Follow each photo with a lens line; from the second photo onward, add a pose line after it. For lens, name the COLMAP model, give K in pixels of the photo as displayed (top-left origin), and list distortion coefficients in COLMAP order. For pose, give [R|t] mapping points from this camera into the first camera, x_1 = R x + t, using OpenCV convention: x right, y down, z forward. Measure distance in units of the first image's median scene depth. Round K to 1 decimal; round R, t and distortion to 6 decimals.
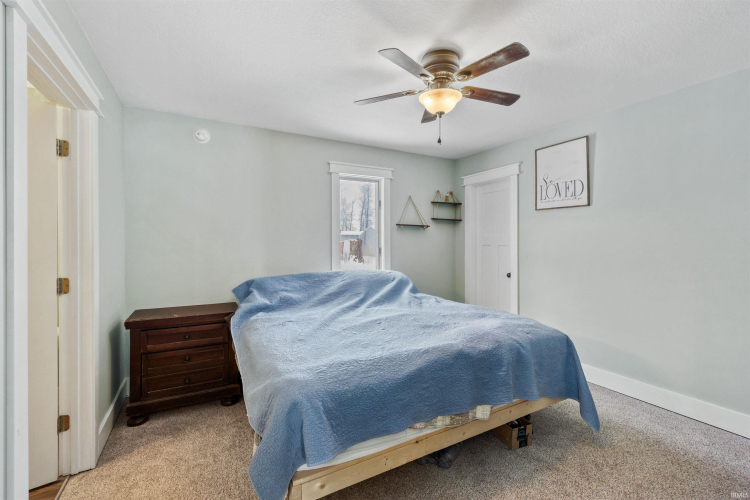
lens RADIAL K [[336.9, 0, 376.9], [0, 336.9, 238.2], [0, 0, 1]] dist [0.000222, -0.000006]
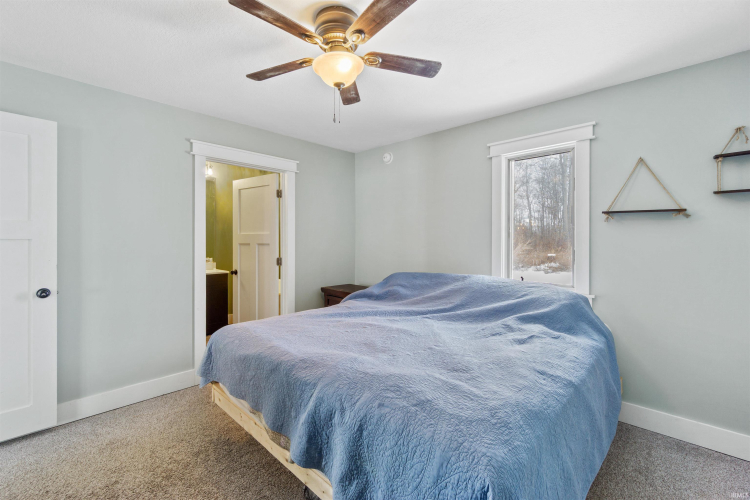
lens RADIAL K [[328.1, 0, 376.1], [0, 328.1, 244.1], [0, 0, 1]] dist [0.001583, 0.000091]
pose [[0.290219, -0.001555, -0.956959, 0.657046], [-0.003687, 0.999989, -0.002743, 0.024849], [0.956953, 0.004324, 0.290210, 0.592463]]
